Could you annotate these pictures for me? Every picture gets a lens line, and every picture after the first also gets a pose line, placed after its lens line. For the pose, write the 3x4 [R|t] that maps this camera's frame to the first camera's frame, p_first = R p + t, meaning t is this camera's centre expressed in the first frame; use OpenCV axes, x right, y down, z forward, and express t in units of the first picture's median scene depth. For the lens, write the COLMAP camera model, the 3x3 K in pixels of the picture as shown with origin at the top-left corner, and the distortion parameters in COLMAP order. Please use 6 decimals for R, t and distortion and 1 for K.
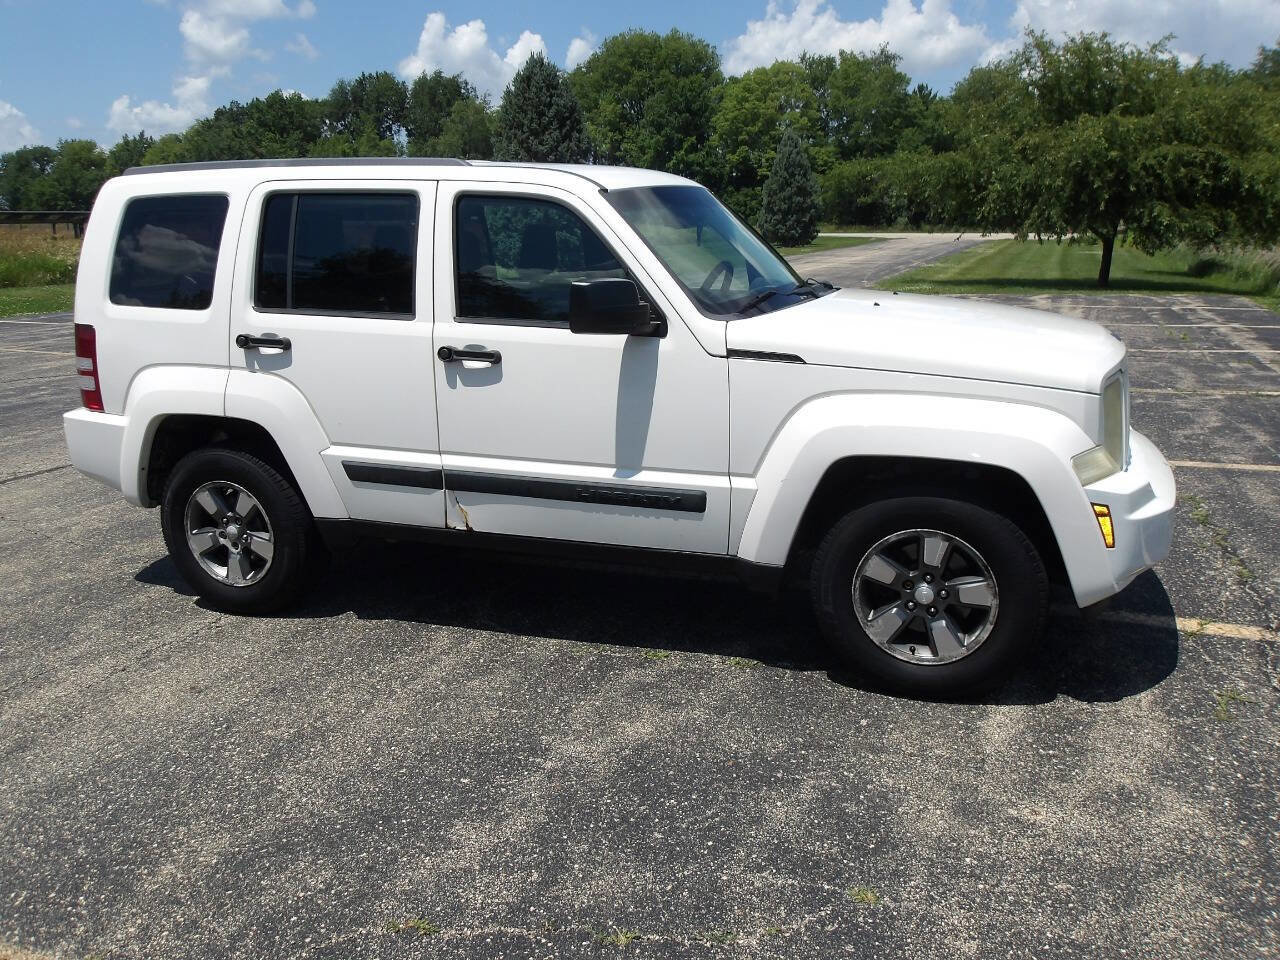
lens RADIAL K [[1047.9, 0, 643.5], [0, 1047.9, 480.9], [0, 0, 1]] dist [0.008632, -0.007583]
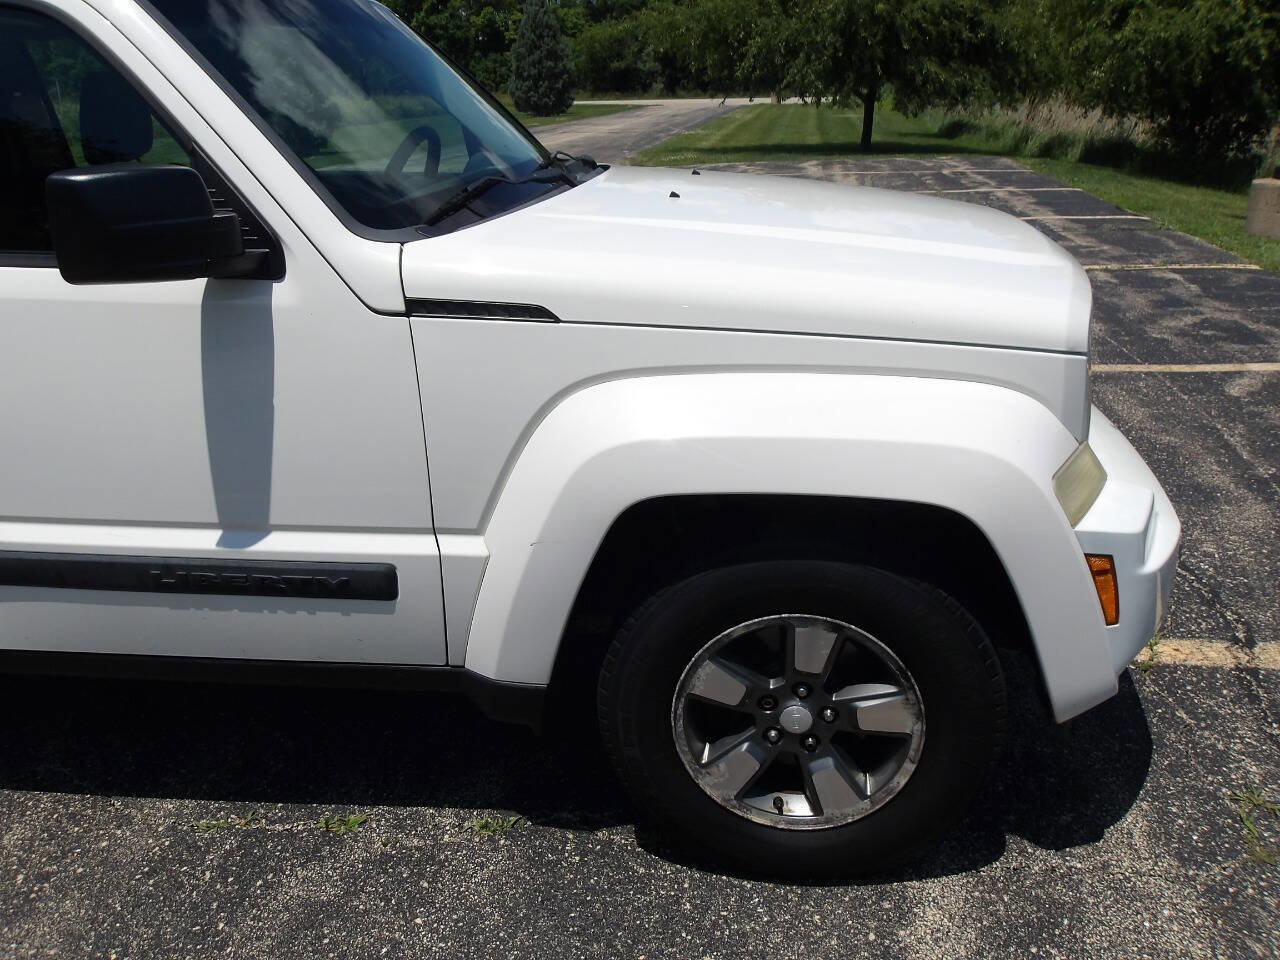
lens RADIAL K [[1047.9, 0, 637.7], [0, 1047.9, 474.9], [0, 0, 1]] dist [0.008632, -0.007583]
pose [[0.976073, -0.088107, 0.198792, 0.072974], [0.065990, 0.991139, 0.115276, -0.083020], [-0.207187, -0.099399, 0.973239, 0.422195]]
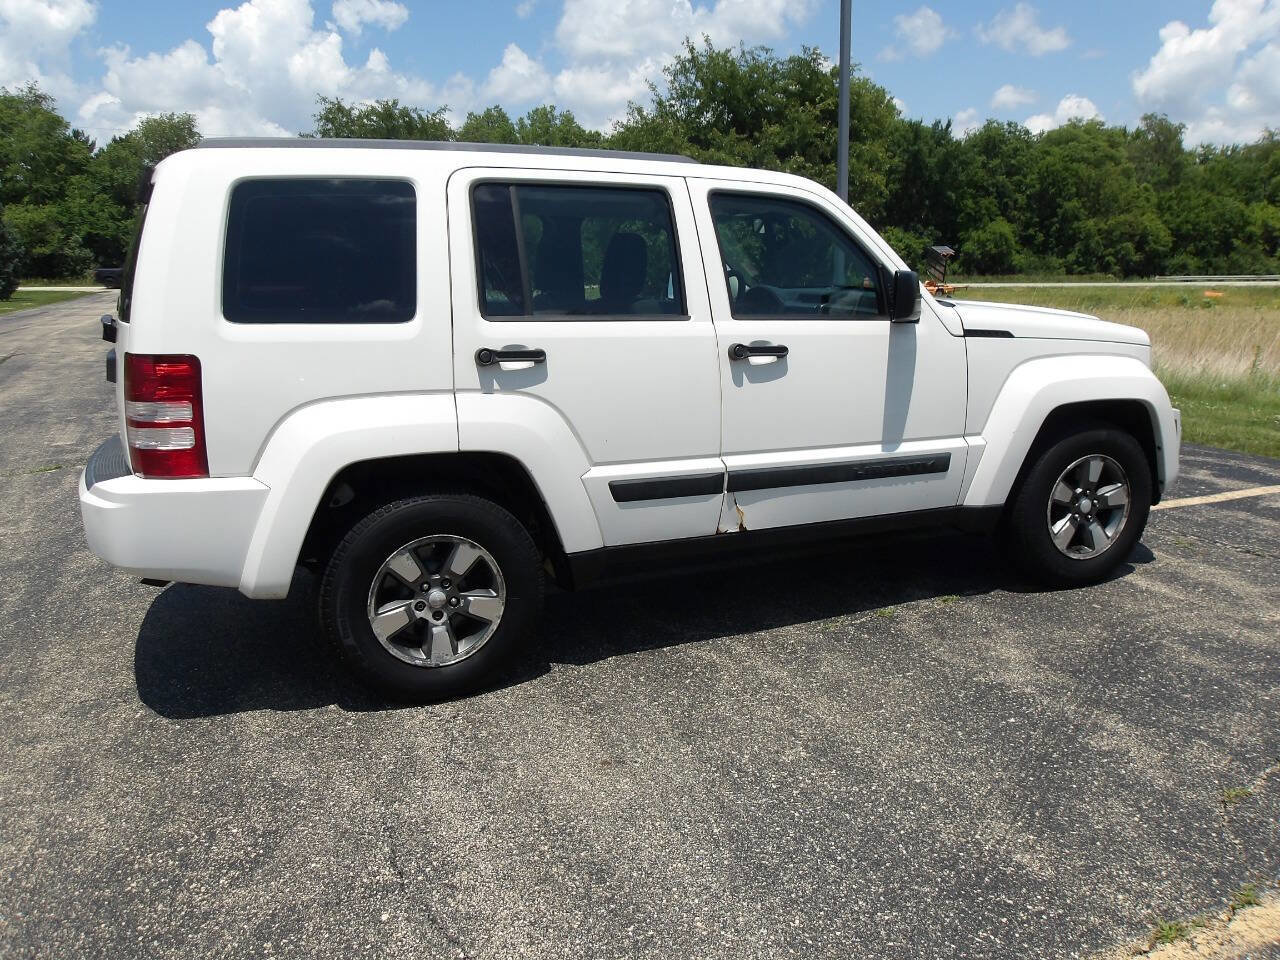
lens RADIAL K [[1047.9, 0, 643.2], [0, 1047.9, 471.8], [0, 0, 1]] dist [0.008632, -0.007583]
pose [[0.735604, -0.125324, 0.665718, -0.907583], [0.164141, 0.986427, 0.004326, -0.028015], [-0.657224, 0.106090, 0.746191, 0.329100]]
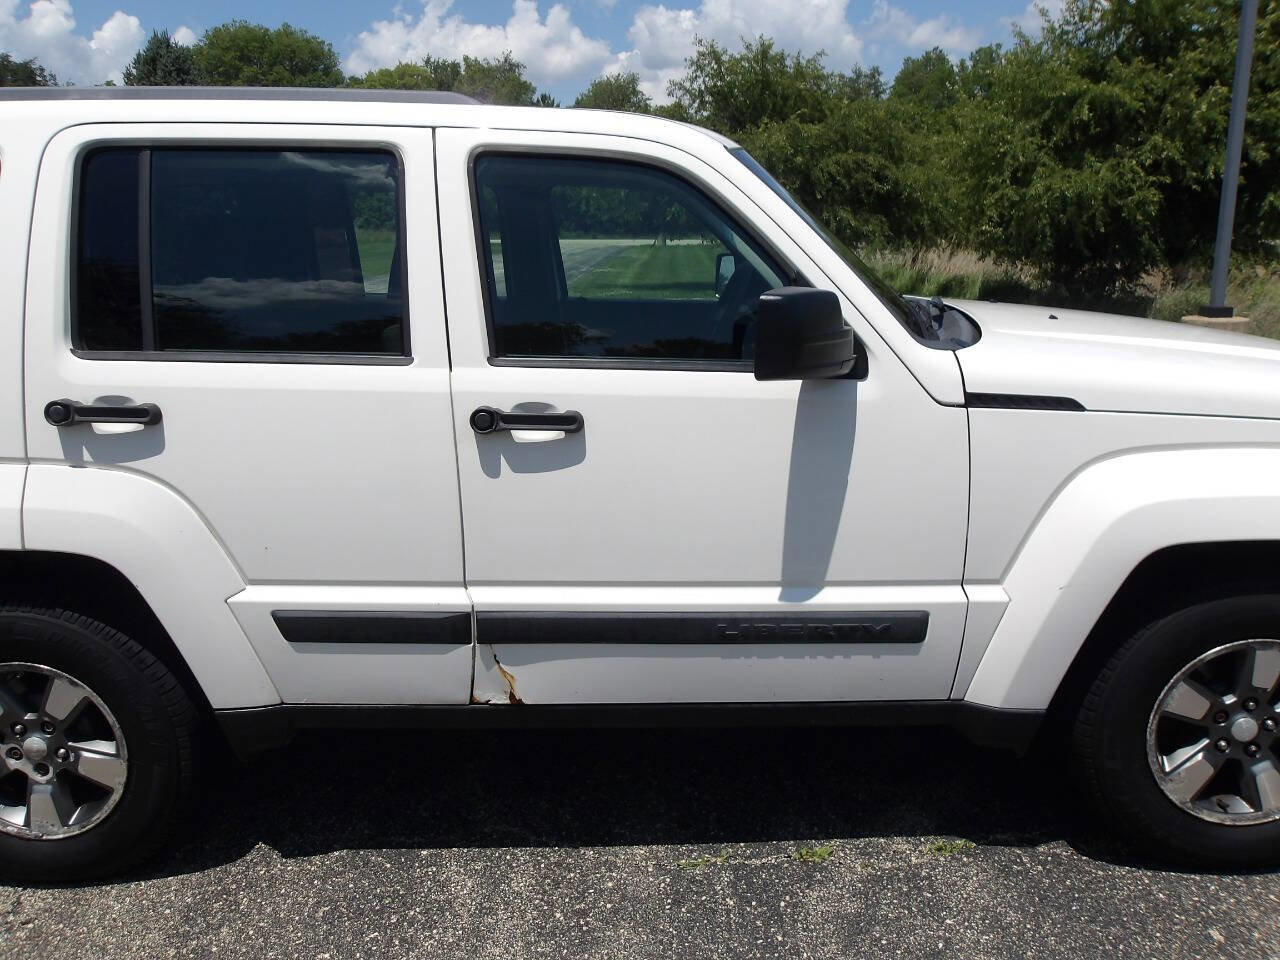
lens RADIAL K [[1047.9, 0, 639.2], [0, 1047.9, 476.8], [0, 0, 1]] dist [0.008632, -0.007583]
pose [[0.942984, -0.074412, 0.324412, -0.294107], [0.077468, 0.996989, 0.003503, -0.083300], [-0.323696, 0.021828, 0.945909, 0.407811]]
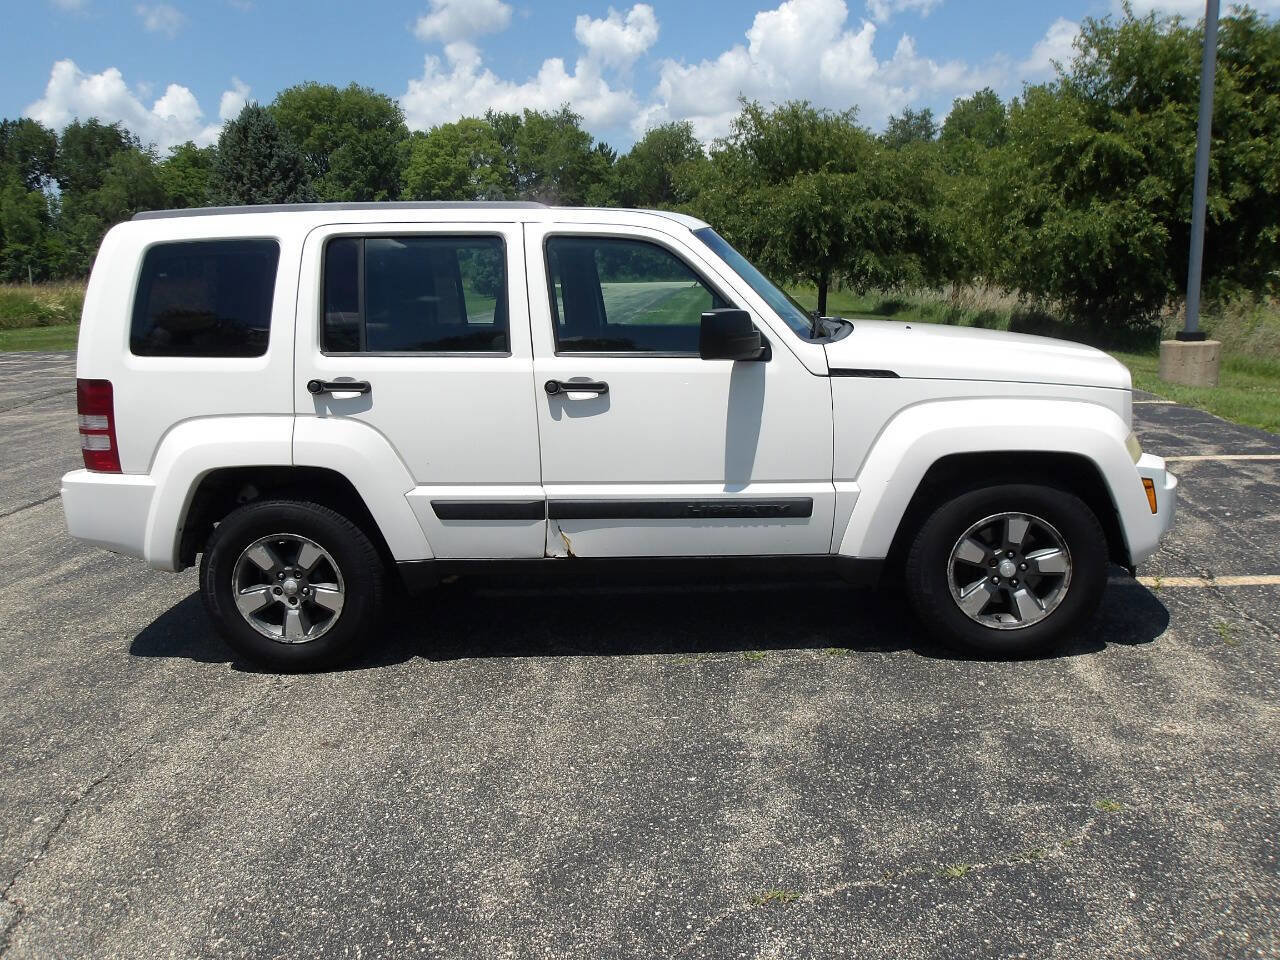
lens RADIAL K [[1047.9, 0, 643.5], [0, 1047.9, 478.3], [0, 0, 1]] dist [0.008632, -0.007583]
pose [[0.958192, -0.070733, 0.277246, -0.388902], [0.084539, 0.995690, -0.038149, 0.015765], [-0.273353, 0.059992, 0.960041, -0.016683]]
